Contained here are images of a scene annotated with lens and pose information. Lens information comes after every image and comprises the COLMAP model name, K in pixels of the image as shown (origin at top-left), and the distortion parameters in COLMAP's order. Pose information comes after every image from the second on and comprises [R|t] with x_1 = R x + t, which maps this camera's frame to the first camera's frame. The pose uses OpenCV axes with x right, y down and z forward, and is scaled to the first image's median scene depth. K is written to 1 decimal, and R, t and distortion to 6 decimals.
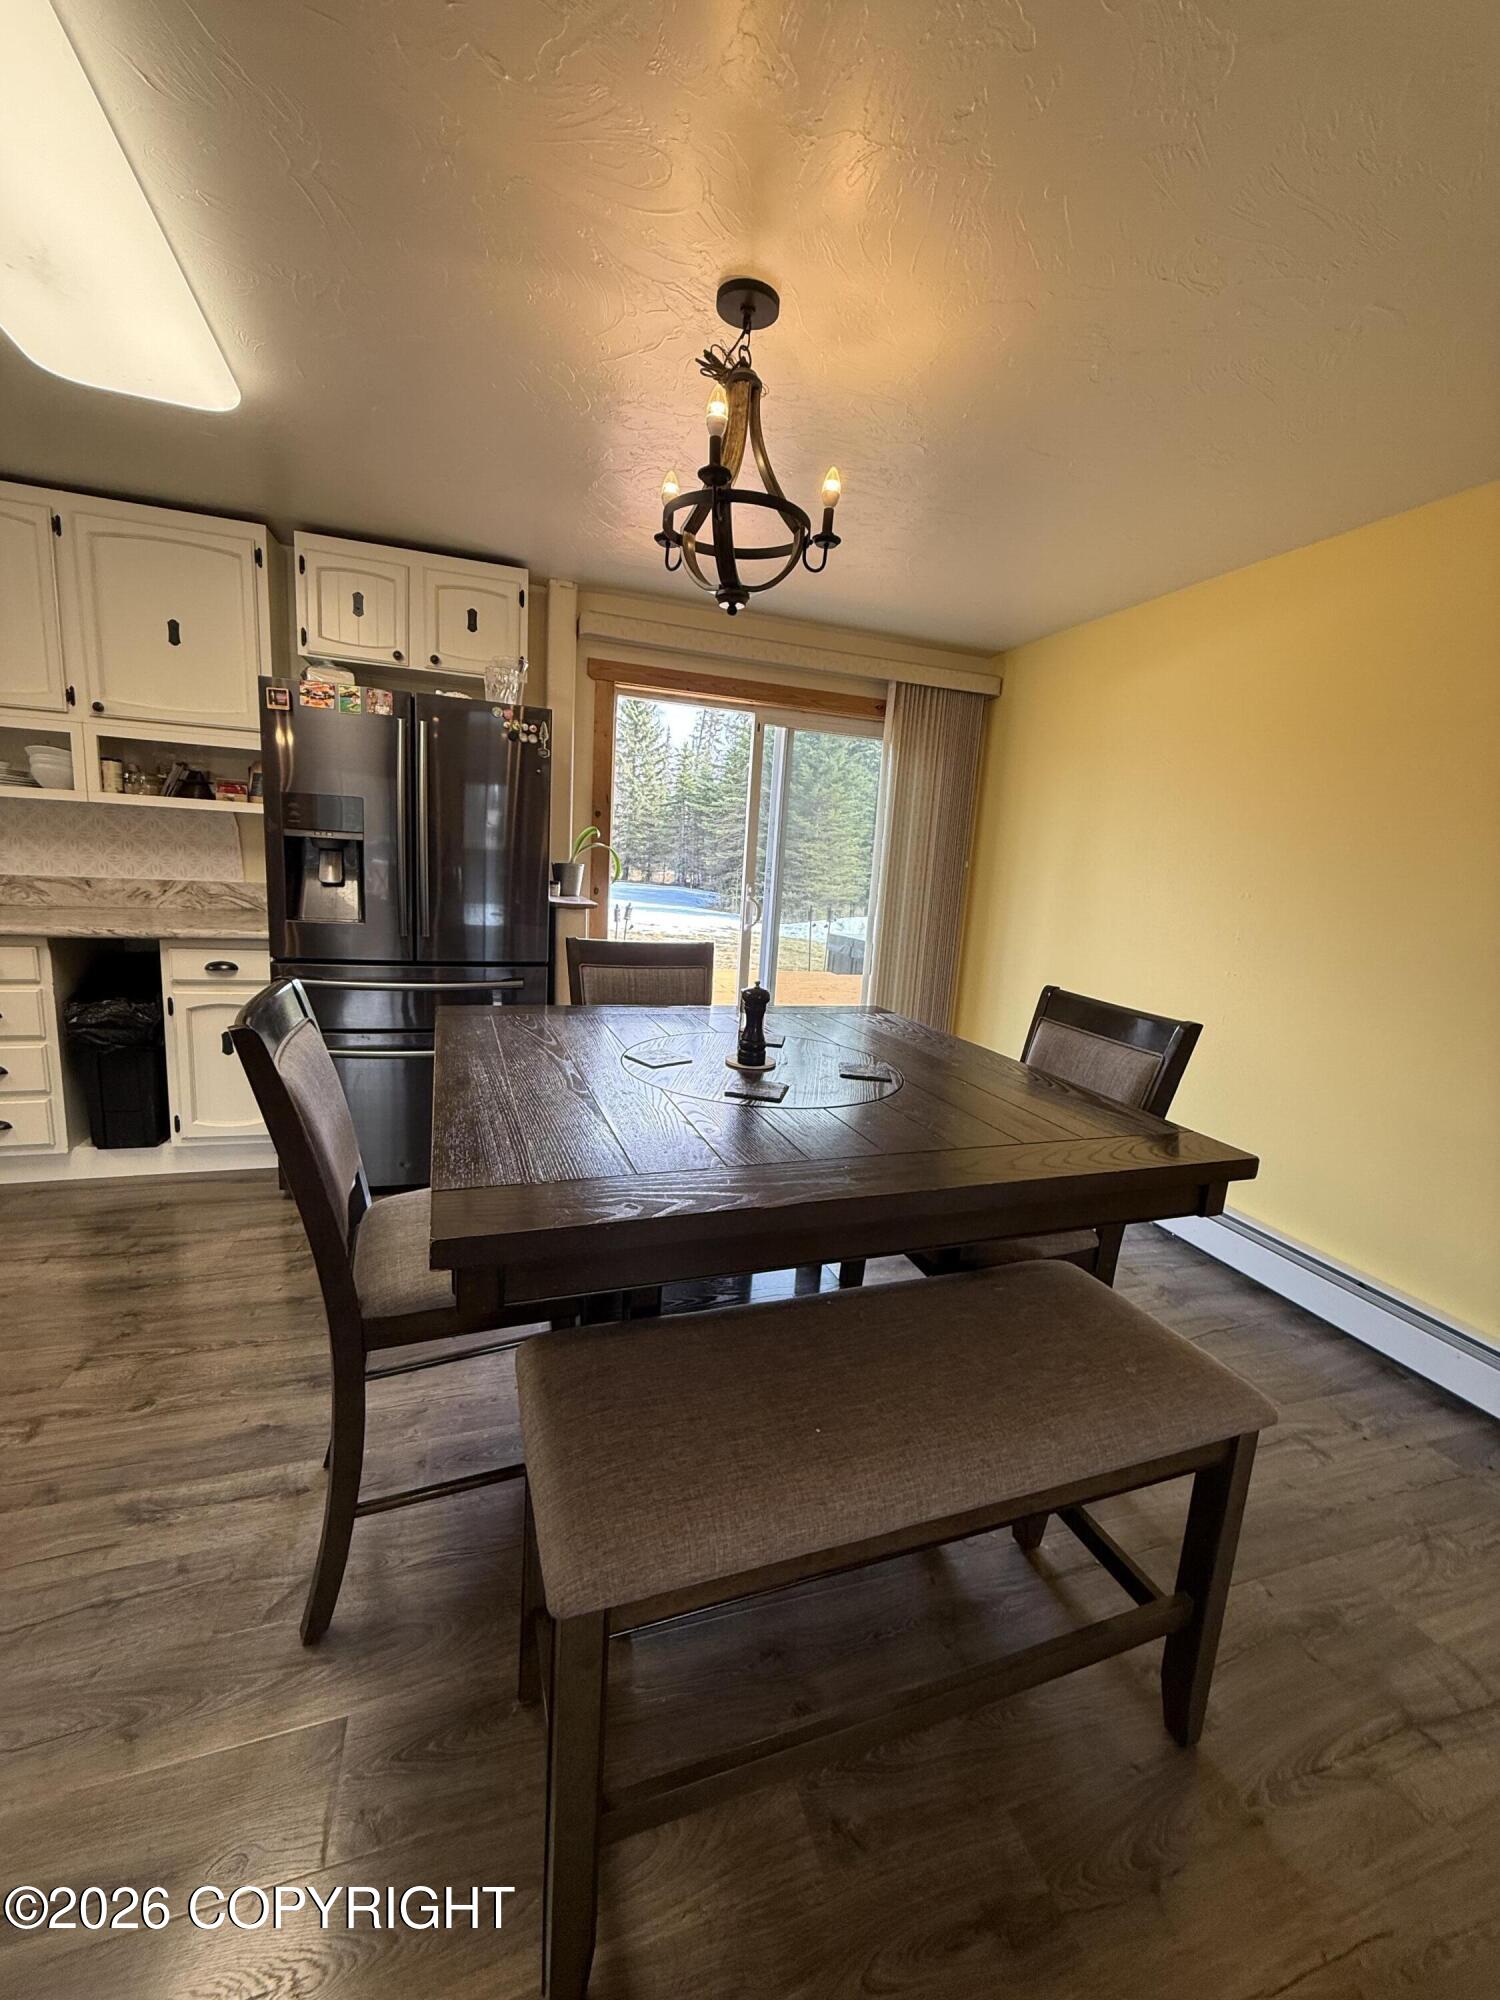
lens RADIAL K [[795.2, 0, 748.4], [0, 795.2, 995.5], [0, 0, 1]] dist [0.000312, 0.000351]
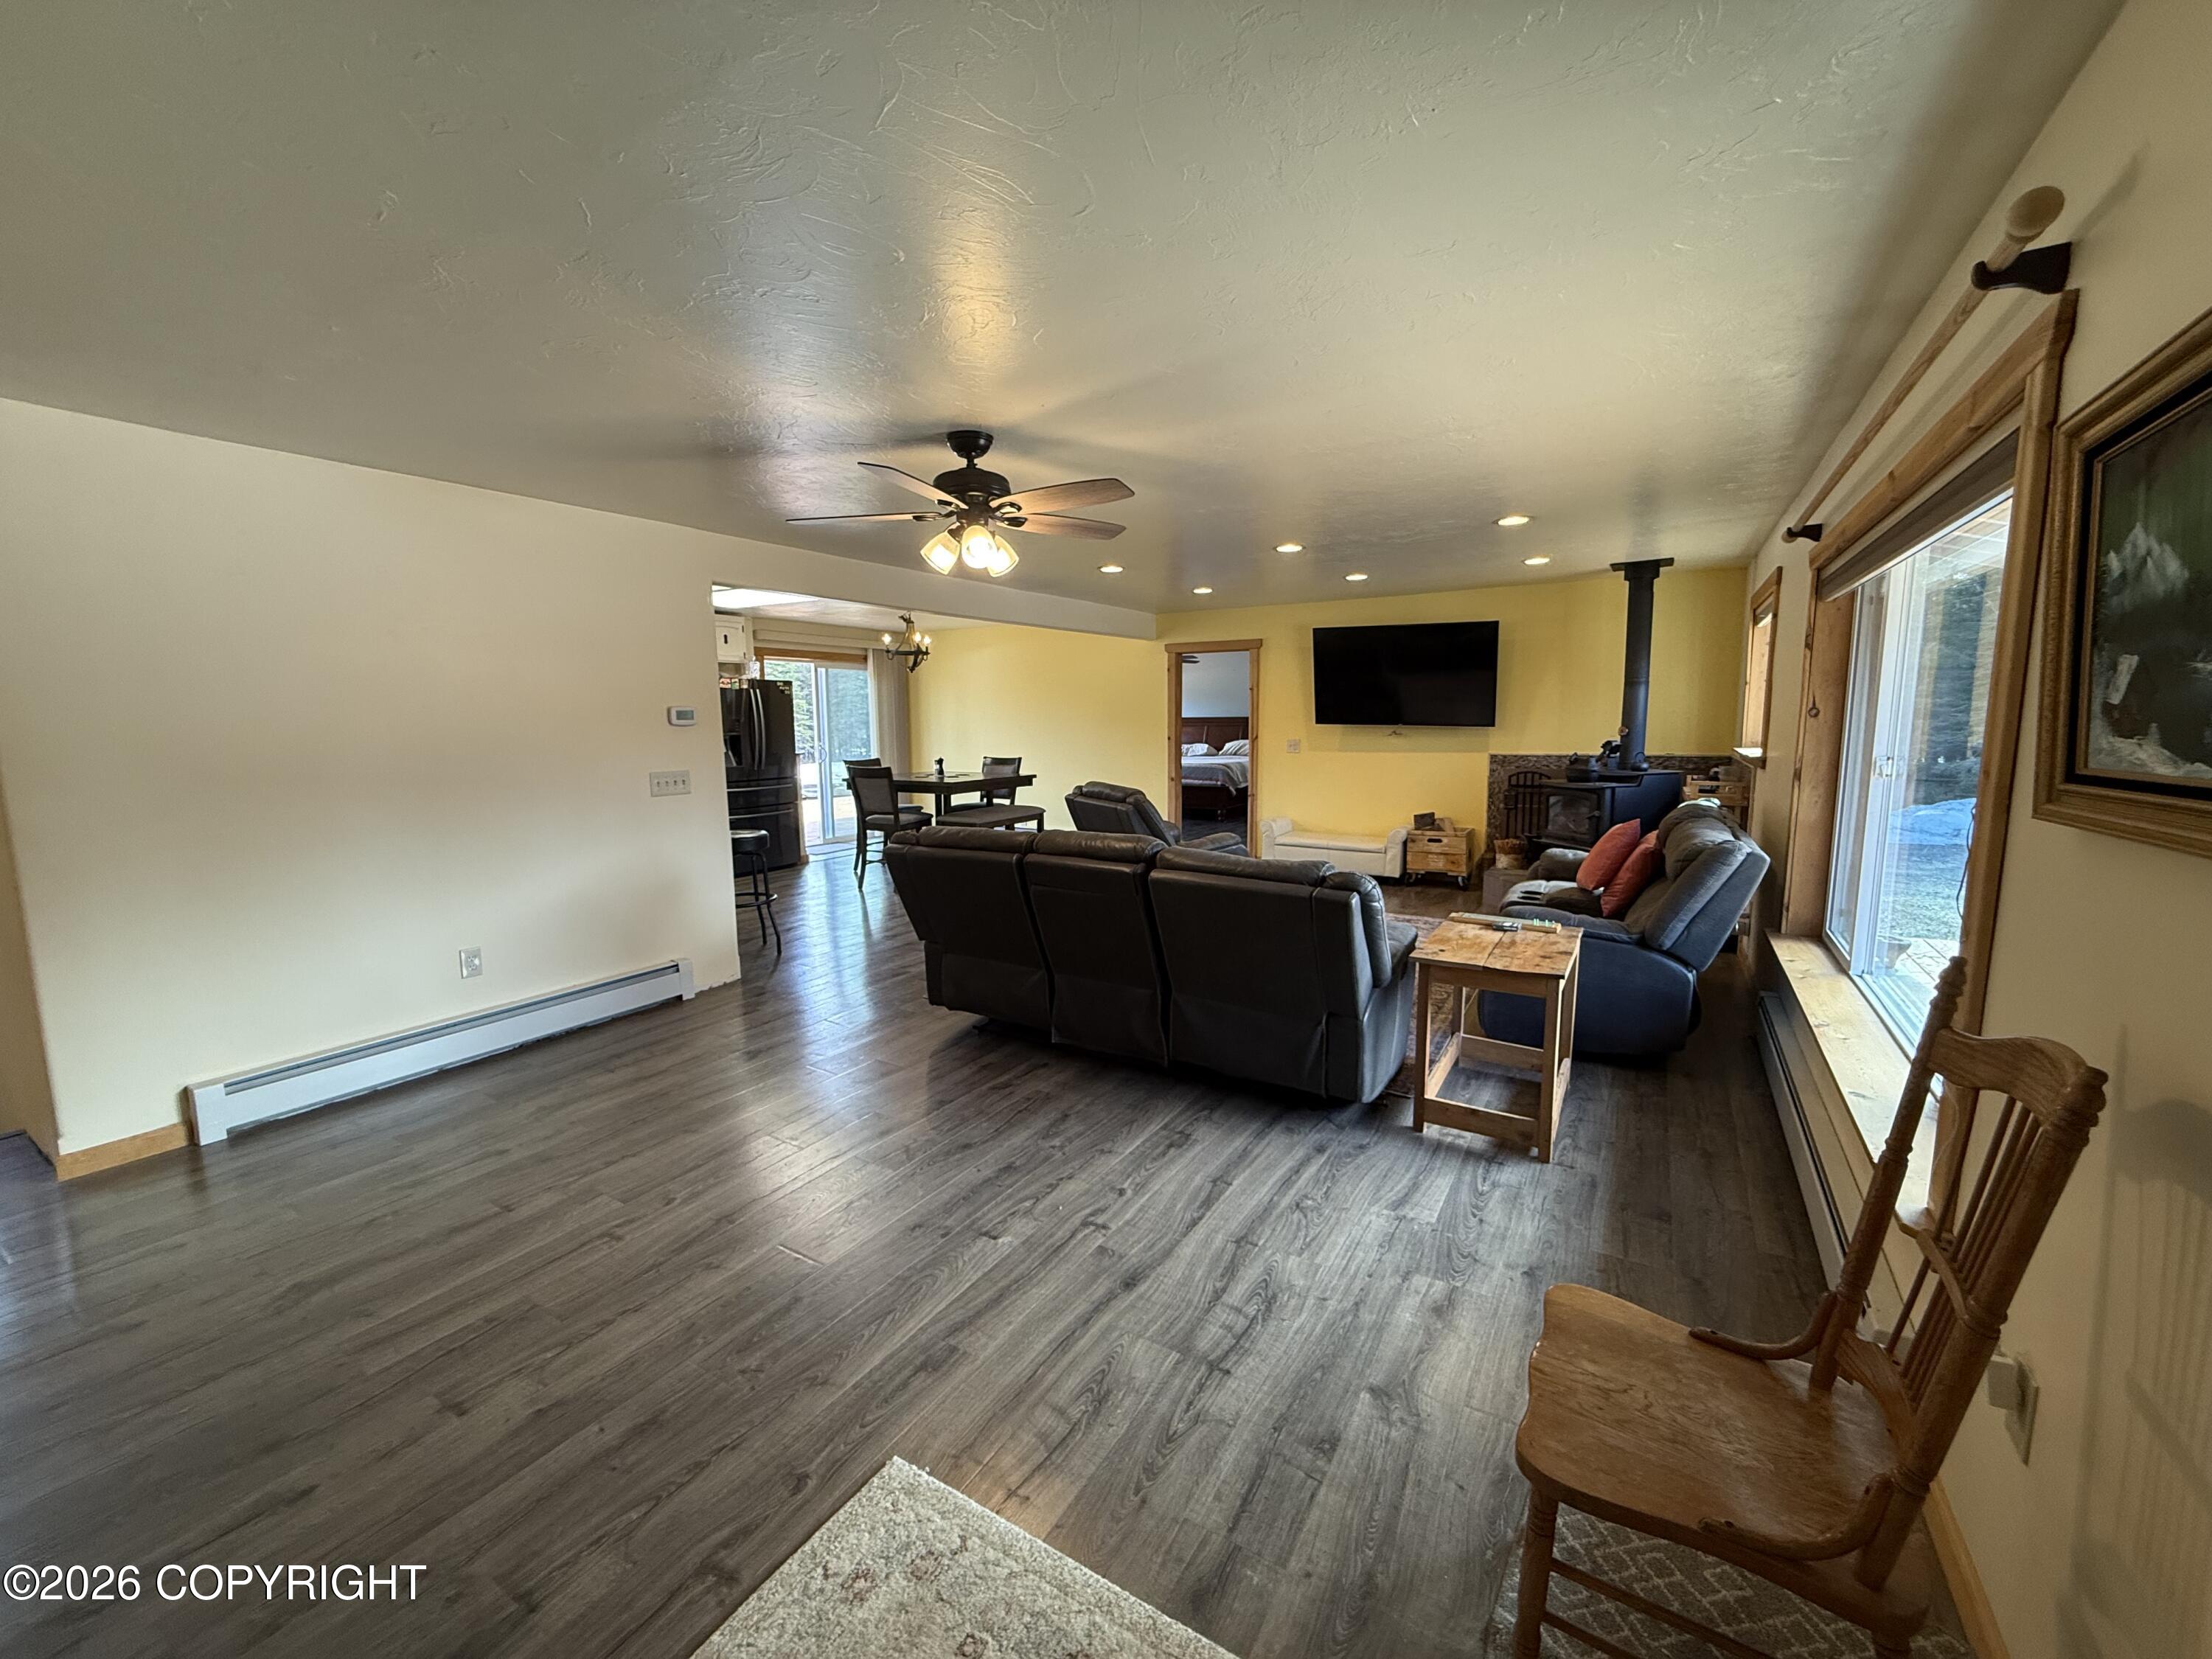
lens RADIAL K [[879.5, 0, 1112.8], [0, 879.5, 833.1], [0, 0, 1]] dist [0.000312, 0.000351]
pose [[0.760664, -0.153752, 0.630675, -1.322550], [0.166459, 0.985260, 0.039429, 0.204481], [-0.627441, 0.074989, 0.775045, -1.872094]]
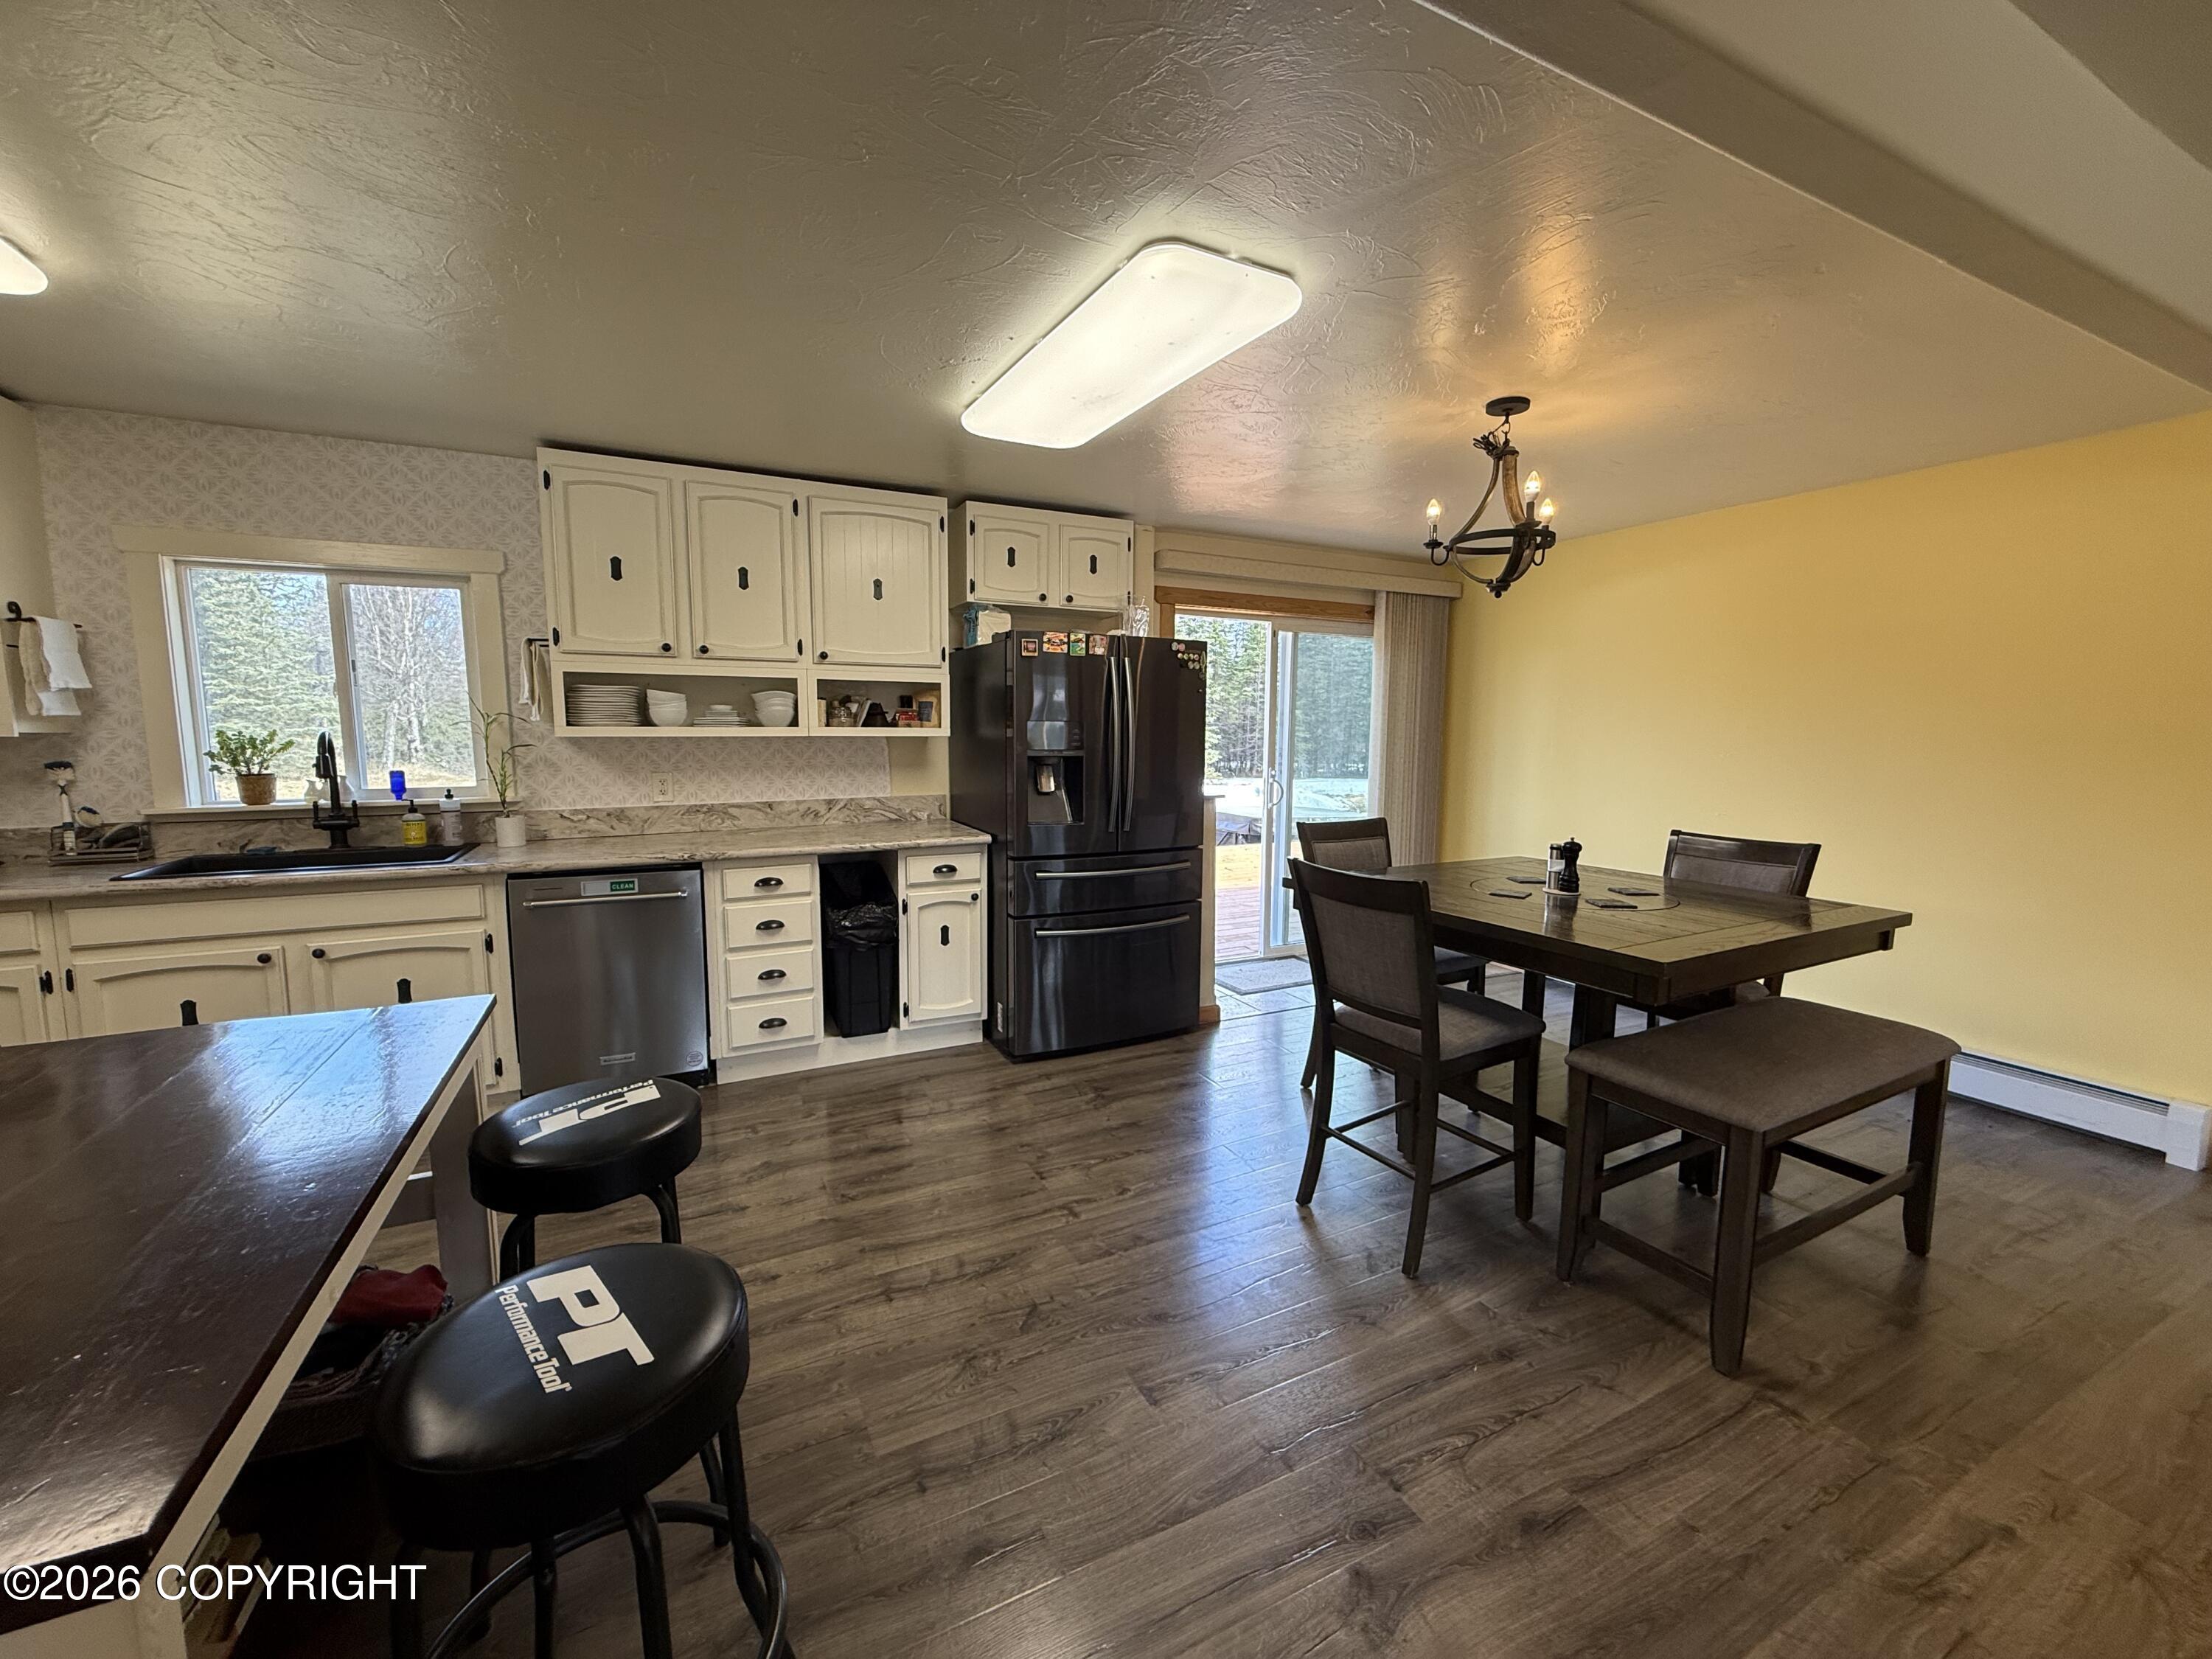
lens RADIAL K [[879.5, 0, 1095.9], [0, 879.5, 829.4], [0, 0, 1]] dist [0.000312, 0.000351]
pose [[0.988986, -0.072904, 0.128809, -0.590658], [0.079964, 0.995517, -0.050514, -0.011232], [-0.124549, 0.060258, 0.990382, -0.304550]]
